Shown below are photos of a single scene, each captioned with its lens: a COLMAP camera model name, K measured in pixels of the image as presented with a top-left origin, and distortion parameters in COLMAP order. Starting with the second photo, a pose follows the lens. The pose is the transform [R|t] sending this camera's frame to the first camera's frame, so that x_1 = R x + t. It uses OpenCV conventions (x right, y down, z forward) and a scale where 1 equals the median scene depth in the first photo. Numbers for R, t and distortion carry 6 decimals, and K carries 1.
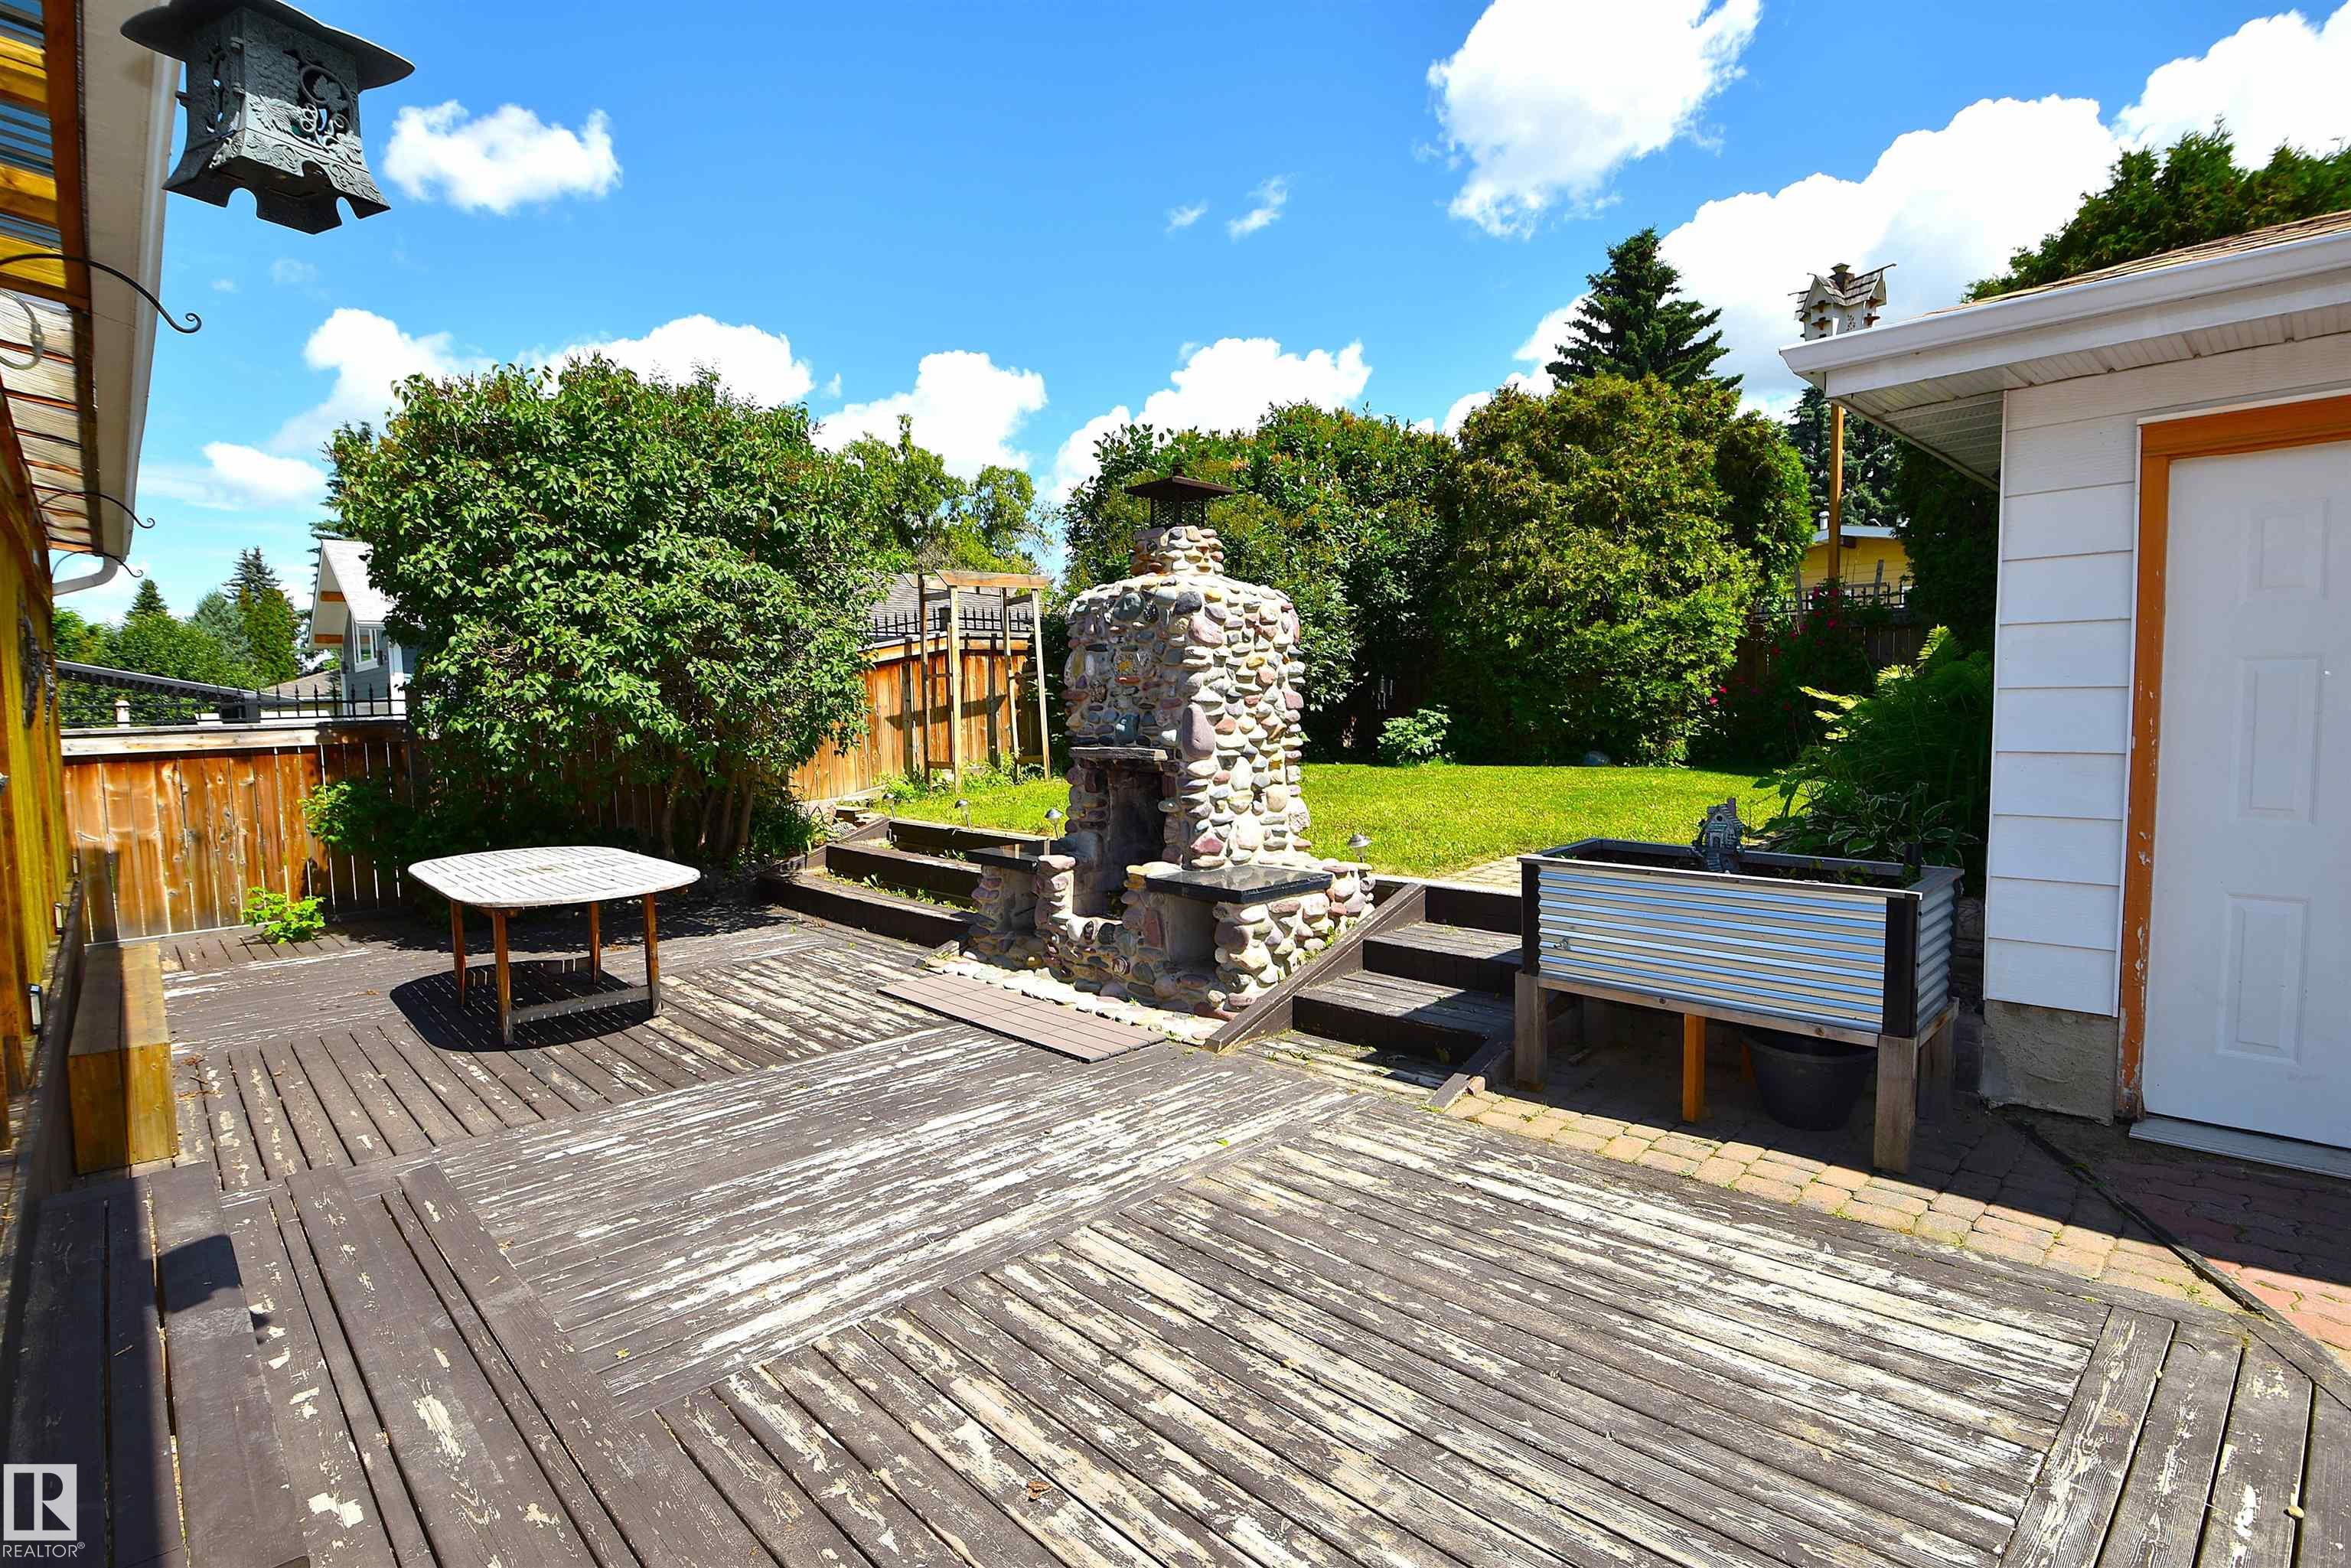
lens RADIAL K [[1131.6, 0, 1173.6], [0, 1131.6, 799.2], [0, 0, 1]] dist [0.002939, -0.015335]
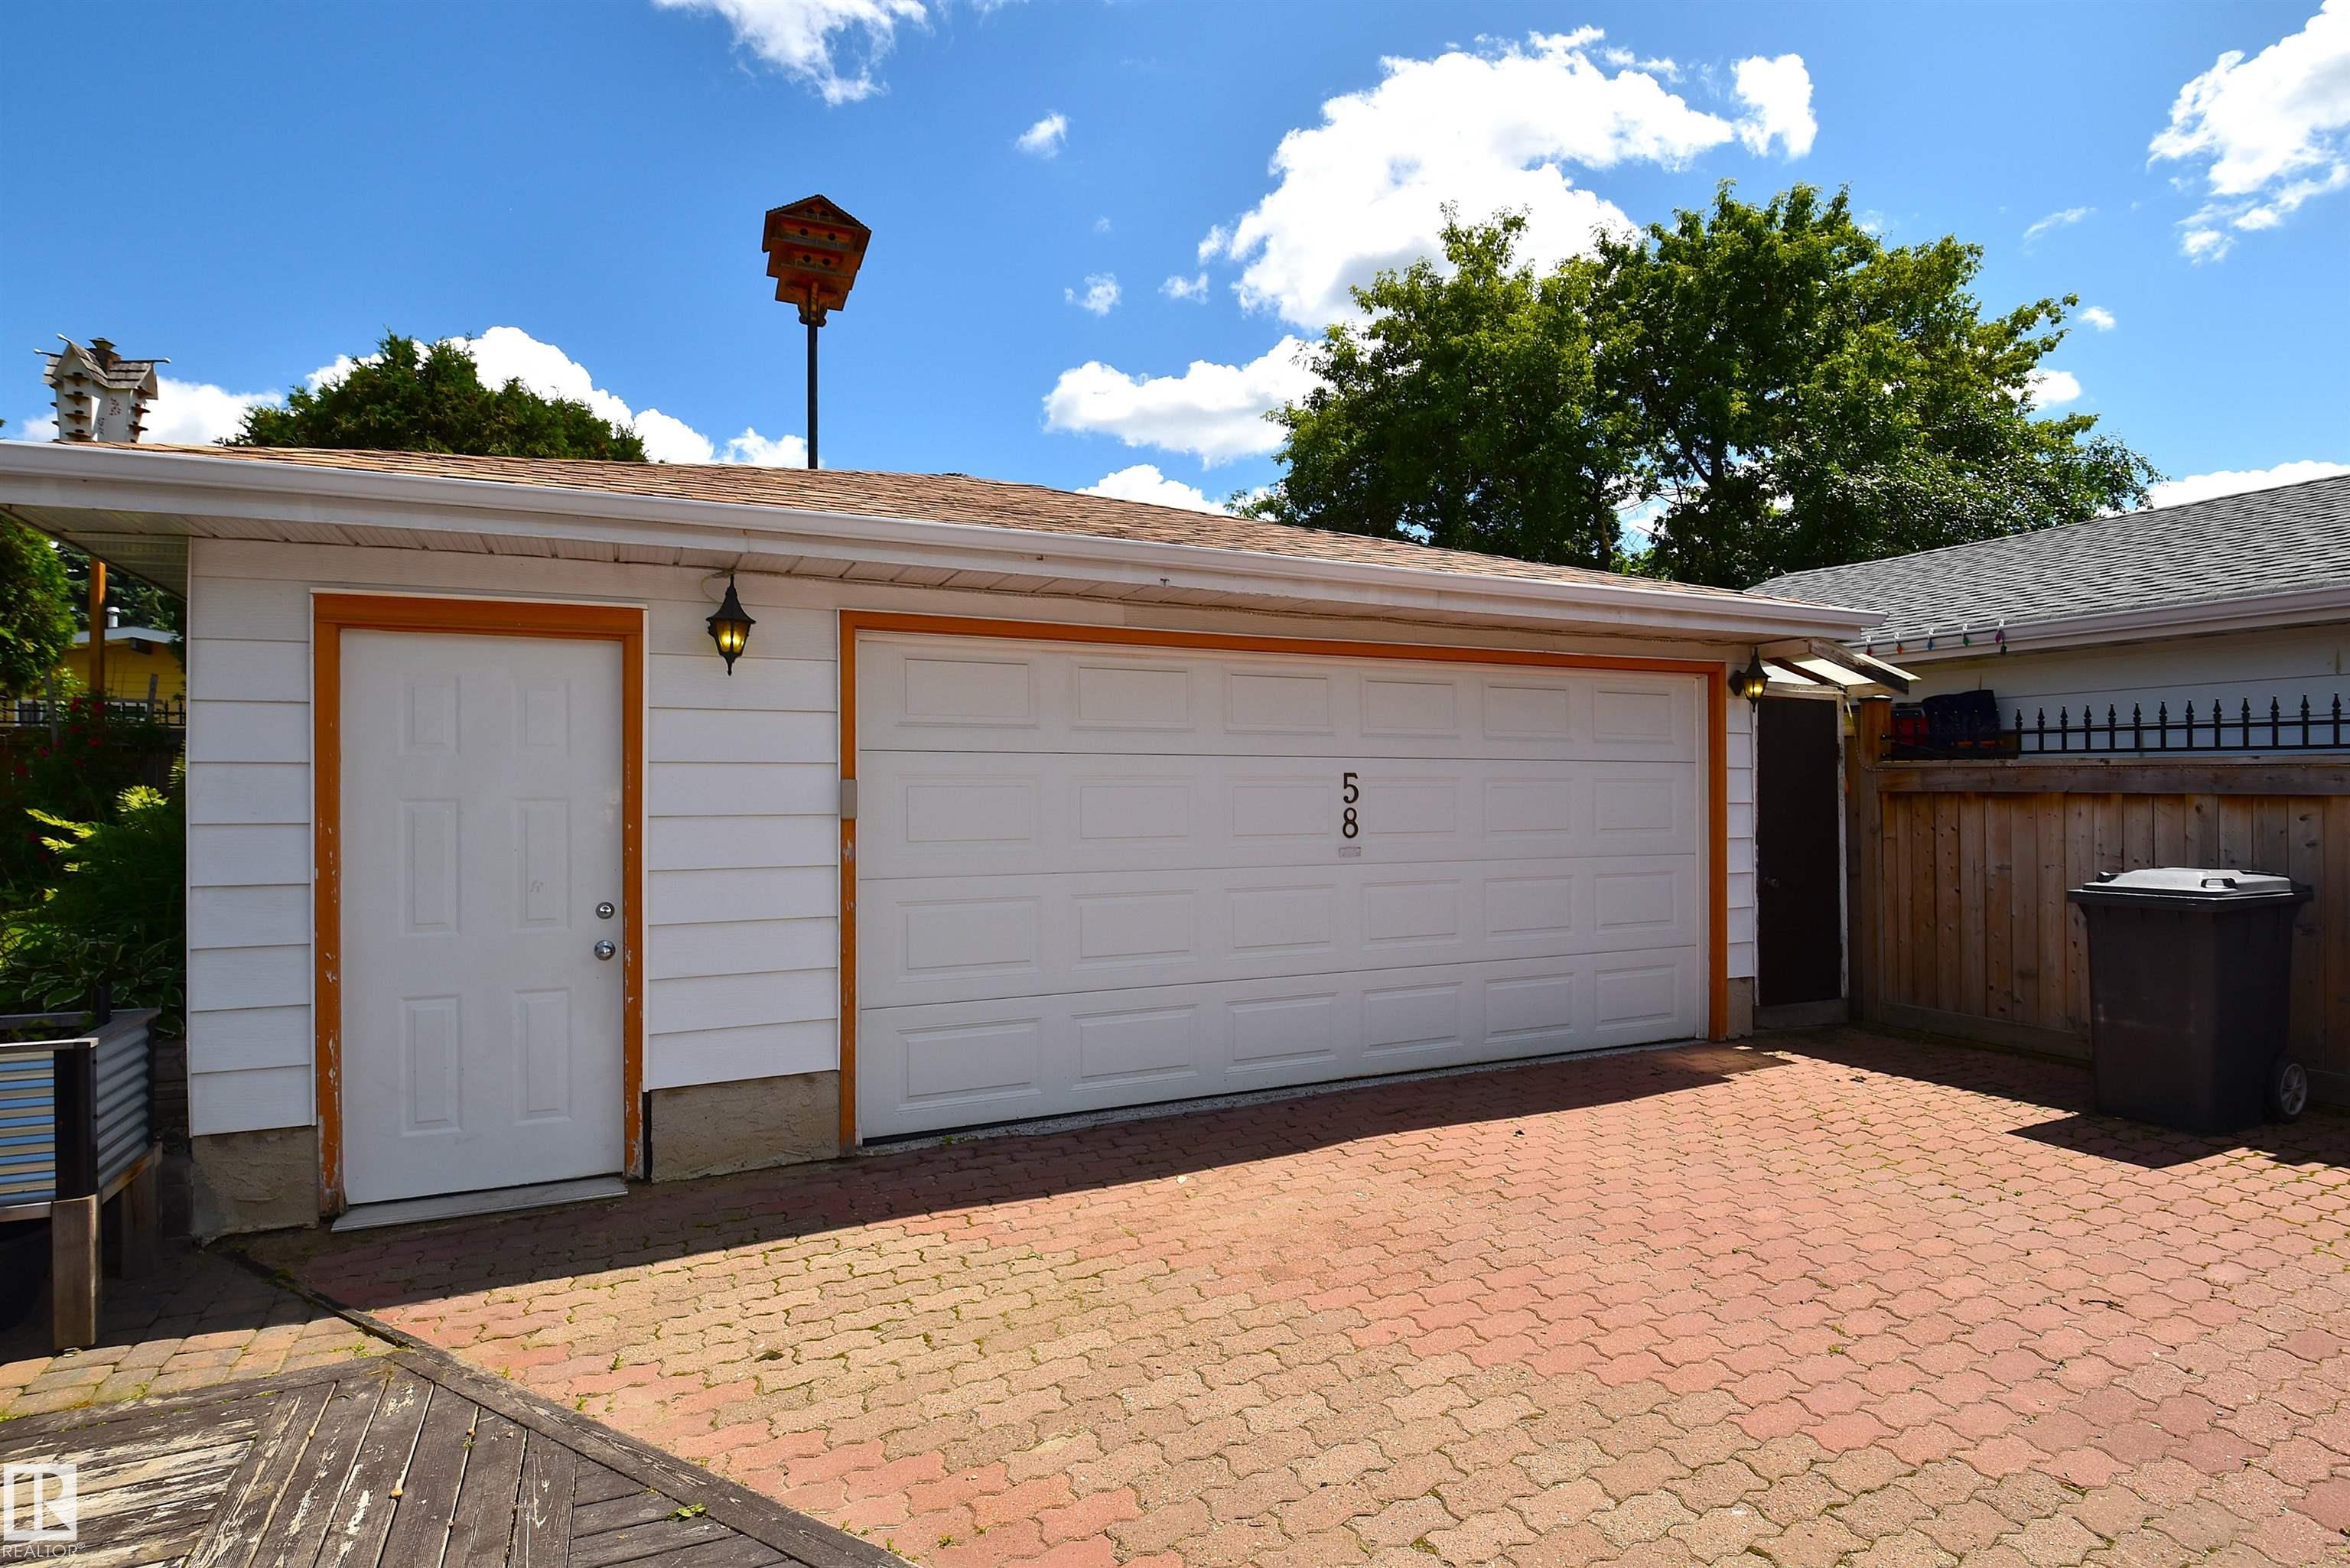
lens RADIAL K [[1177.3, 0, 1168.9], [0, 1177.3, 796.1], [0, 0, 1]] dist [-0.003375, -0.017893]
pose [[0.318266, 0.023175, 0.947718, 0.012026], [0.082764, 0.995205, -0.052130, 0.001981], [-0.944382, 0.095028, 0.314821, -0.096530]]
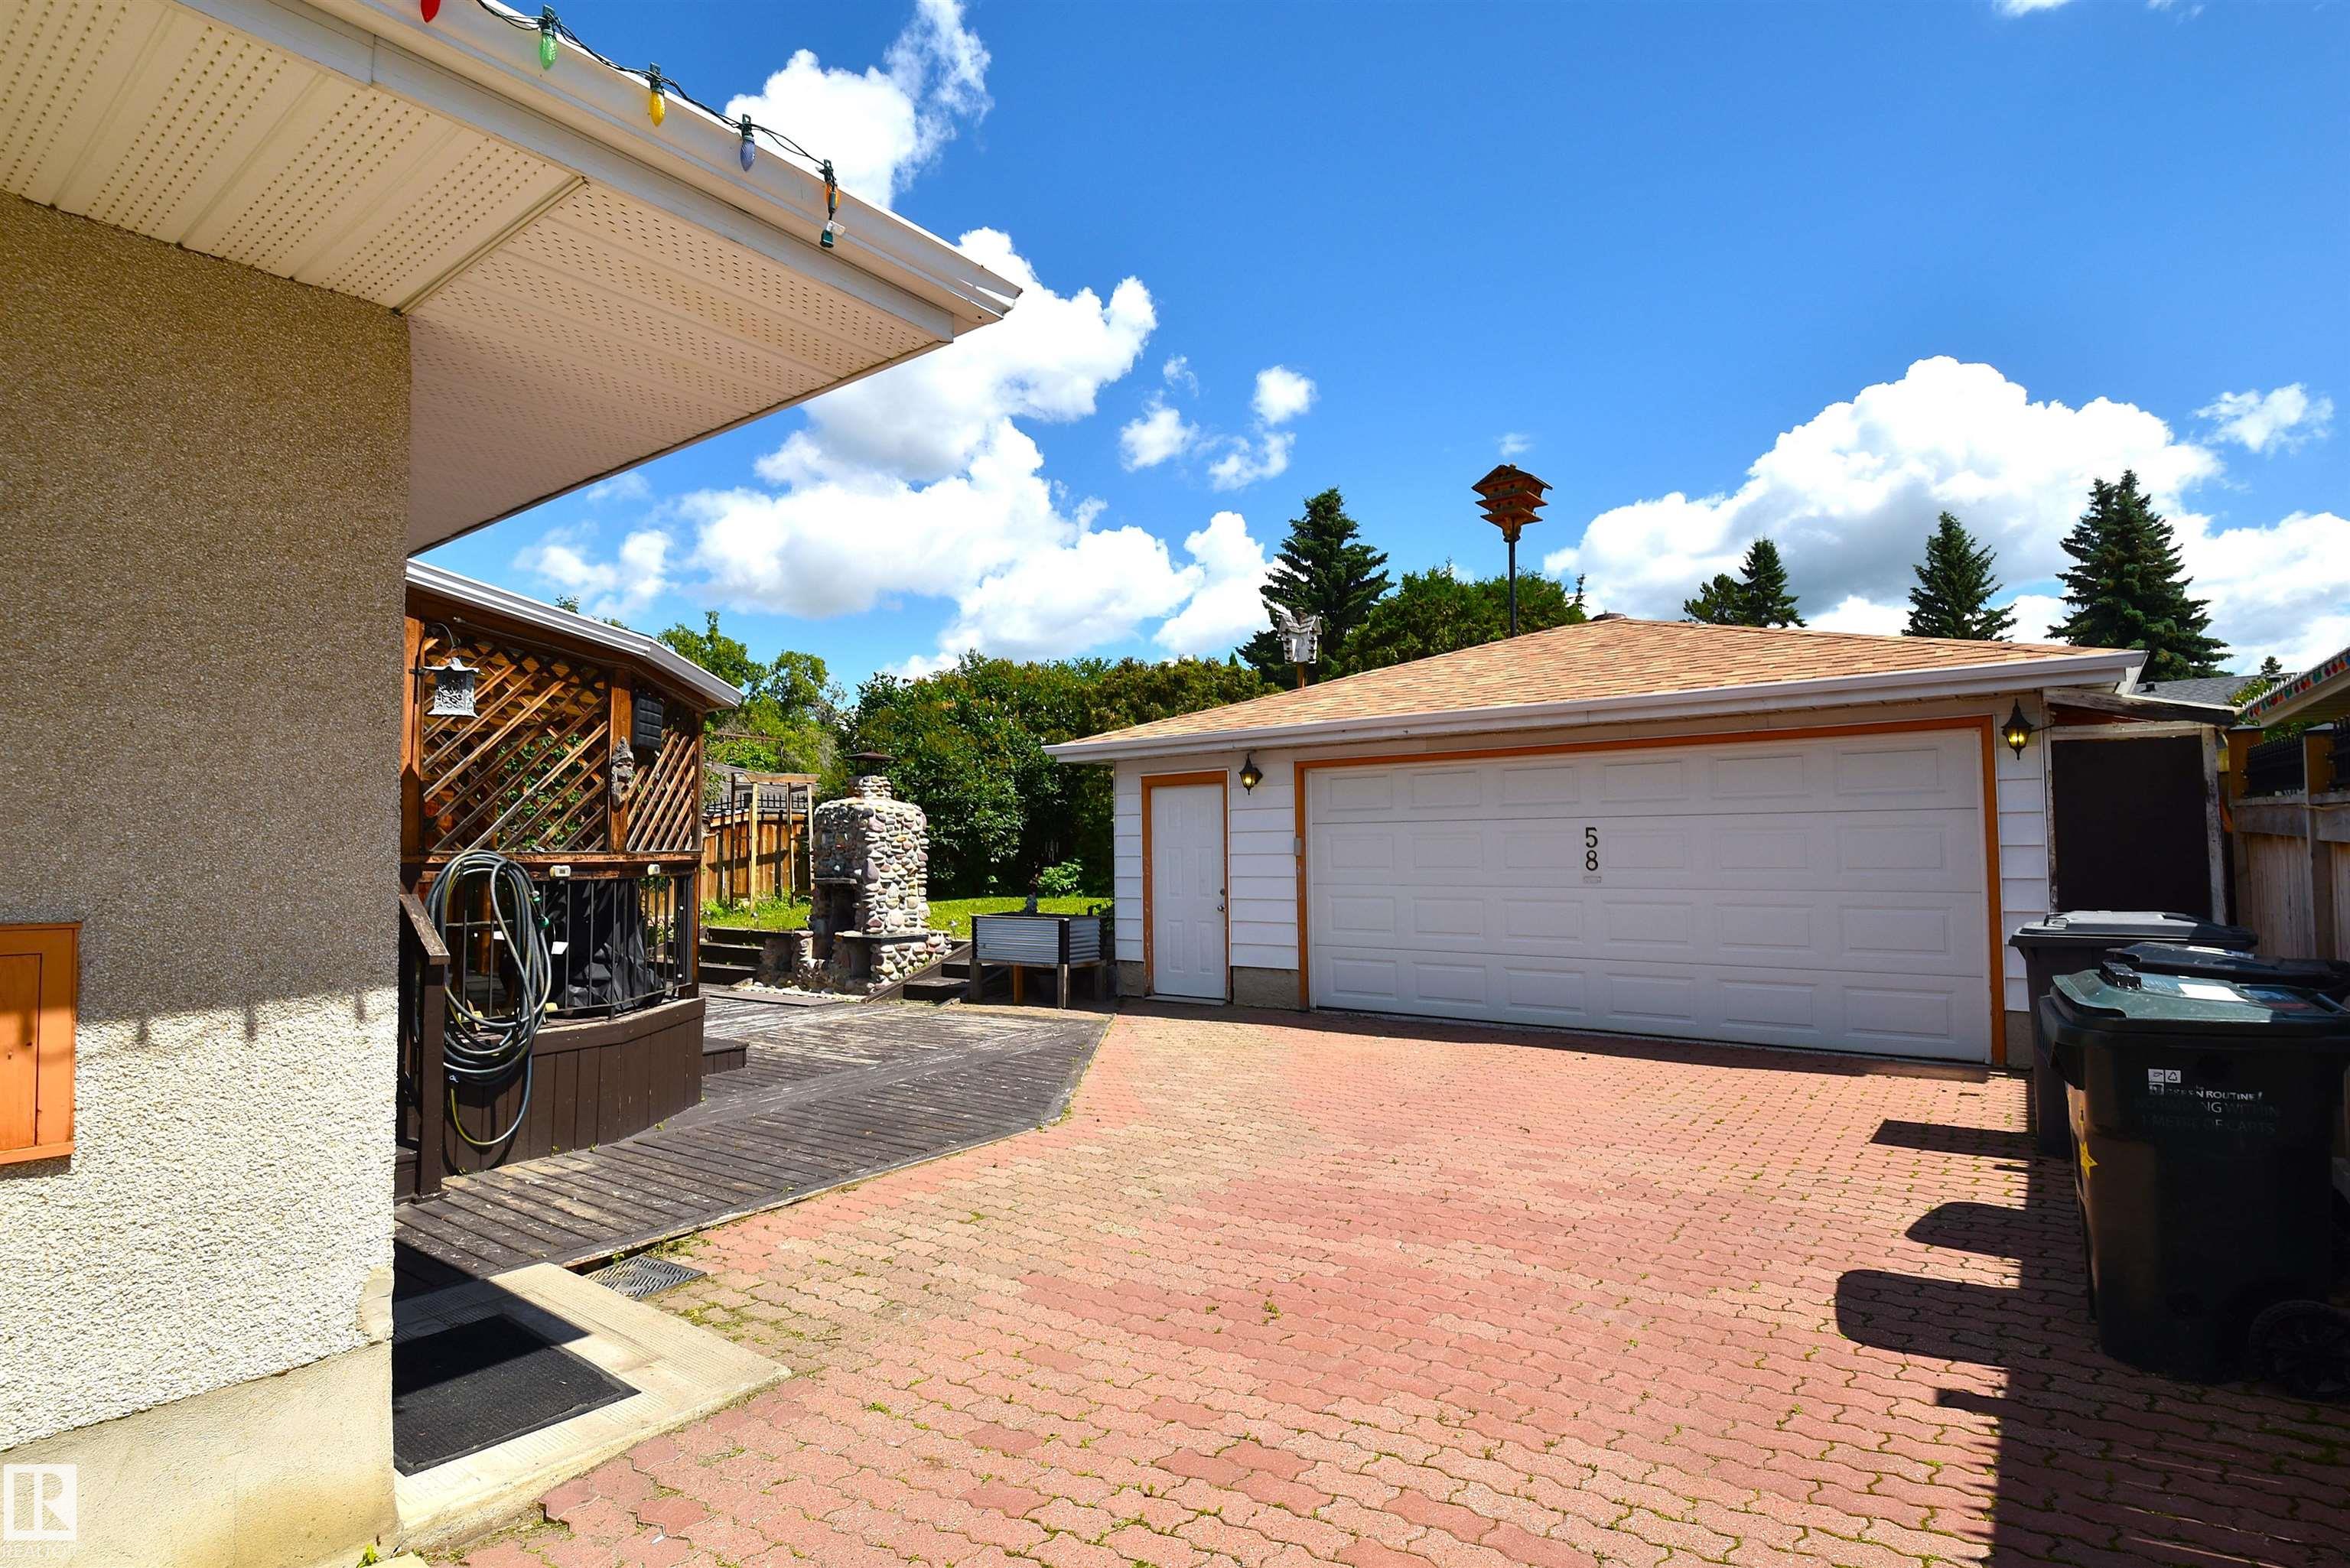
lens RADIAL K [[1131.1, 0, 1173.1], [0, 1131.1, 799.2], [0, 0, 1]] dist [0.002939, -0.015335]
pose [[0.985299, 0.018504, 0.169835, 0.215388], [0.004447, 0.991002, -0.133772, 0.095771], [-0.170782, 0.132561, 0.976351, -1.220010]]
